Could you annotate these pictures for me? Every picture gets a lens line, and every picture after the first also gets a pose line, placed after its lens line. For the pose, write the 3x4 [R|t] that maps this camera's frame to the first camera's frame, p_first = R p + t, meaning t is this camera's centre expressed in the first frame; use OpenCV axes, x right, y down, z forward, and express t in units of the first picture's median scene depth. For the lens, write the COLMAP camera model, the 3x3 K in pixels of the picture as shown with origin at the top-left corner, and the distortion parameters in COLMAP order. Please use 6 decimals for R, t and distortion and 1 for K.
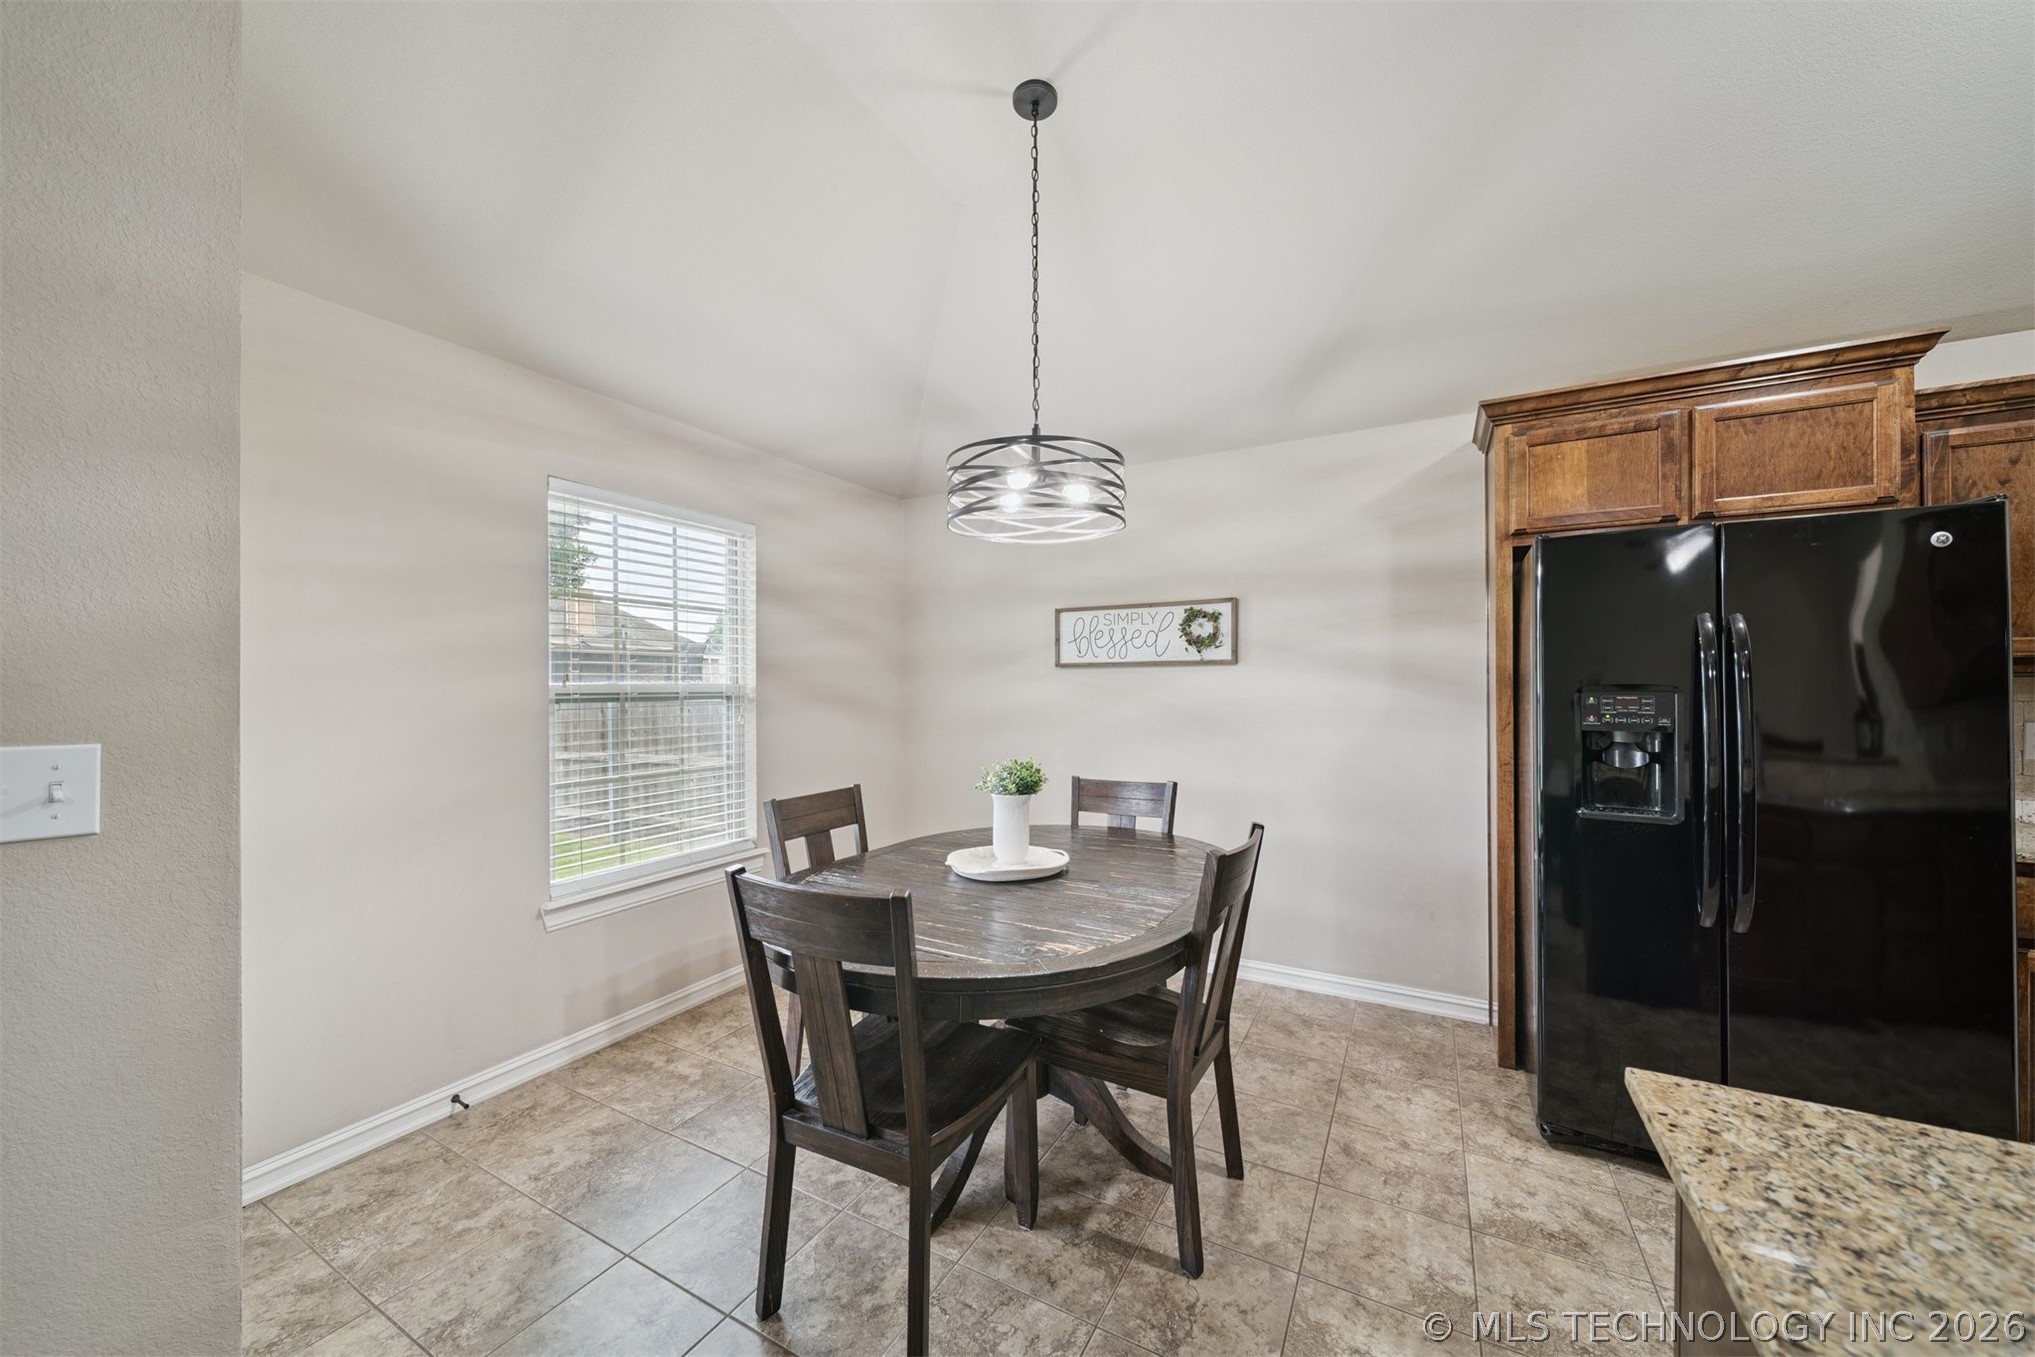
lens RADIAL K [[731.3, 0, 1020.2], [0, 731.3, 687.2], [0, 0, 1]] dist [0.001484, -0.002661]
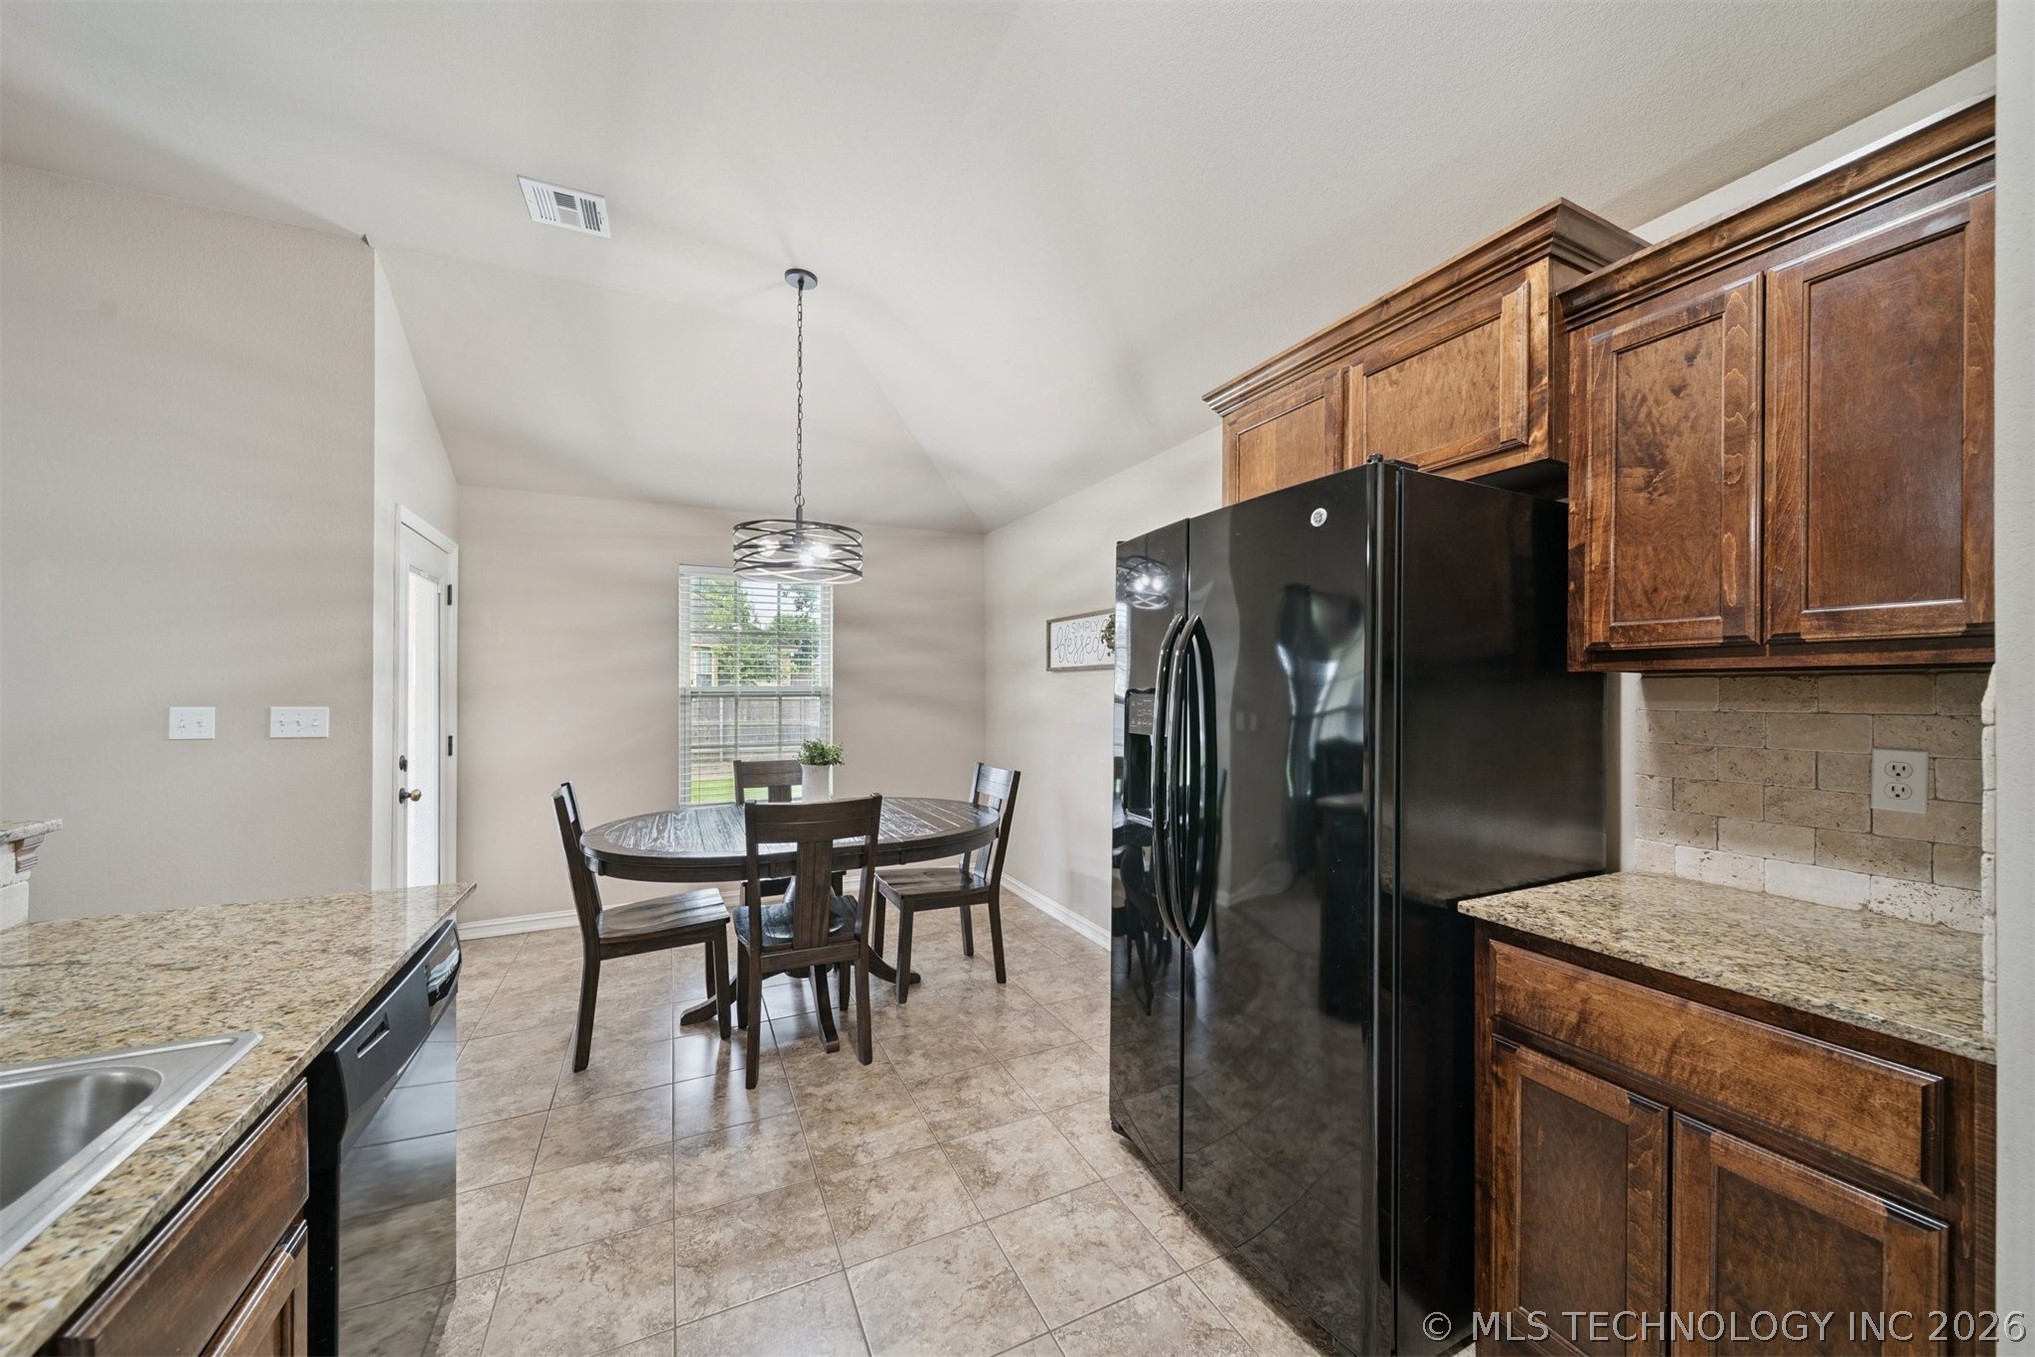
lens RADIAL K [[731.3, 0, 1020.2], [0, 731.3, 687.2], [0, 0, 1]] dist [0.001484, -0.002661]
pose [[0.815965, -0.000014, -0.578101, 1.047674], [-0.000830, 0.999999, -0.001196, -0.002742], [0.578101, 0.001455, 0.815964, 0.072745]]
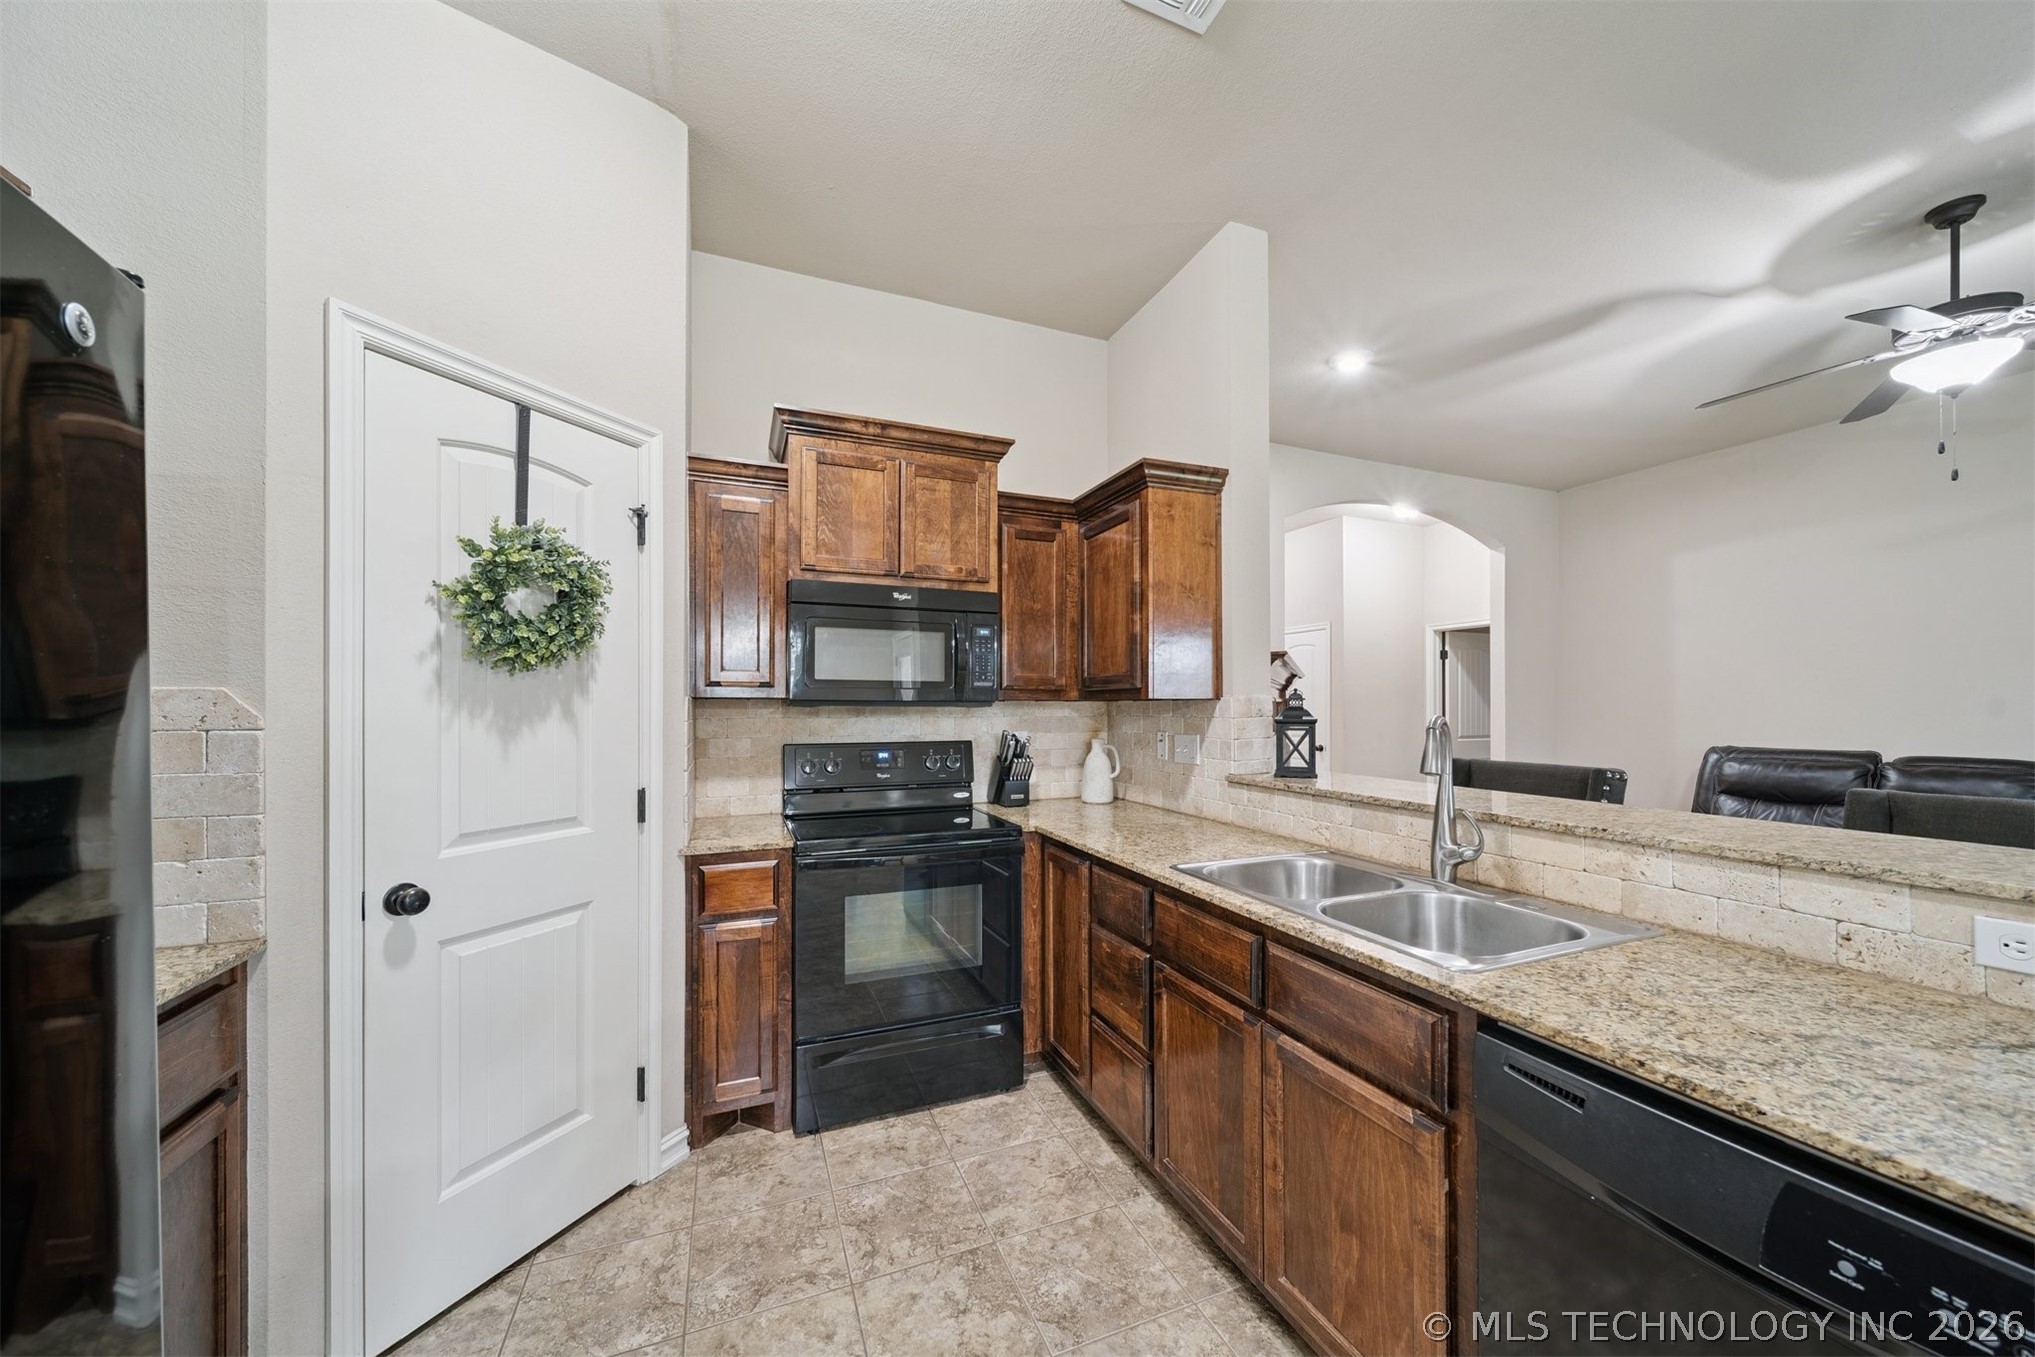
lens RADIAL K [[728.9, 0, 1025.9], [0, 728.9, 702.1], [0, 0, 1]] dist [-0.001043, -0.000072]
pose [[-0.778945, 0.005274, 0.627070, 0.451222], [-0.001359, 0.999948, -0.010098, -0.001670], [-0.627091, -0.008718, -0.778897, 0.701376]]
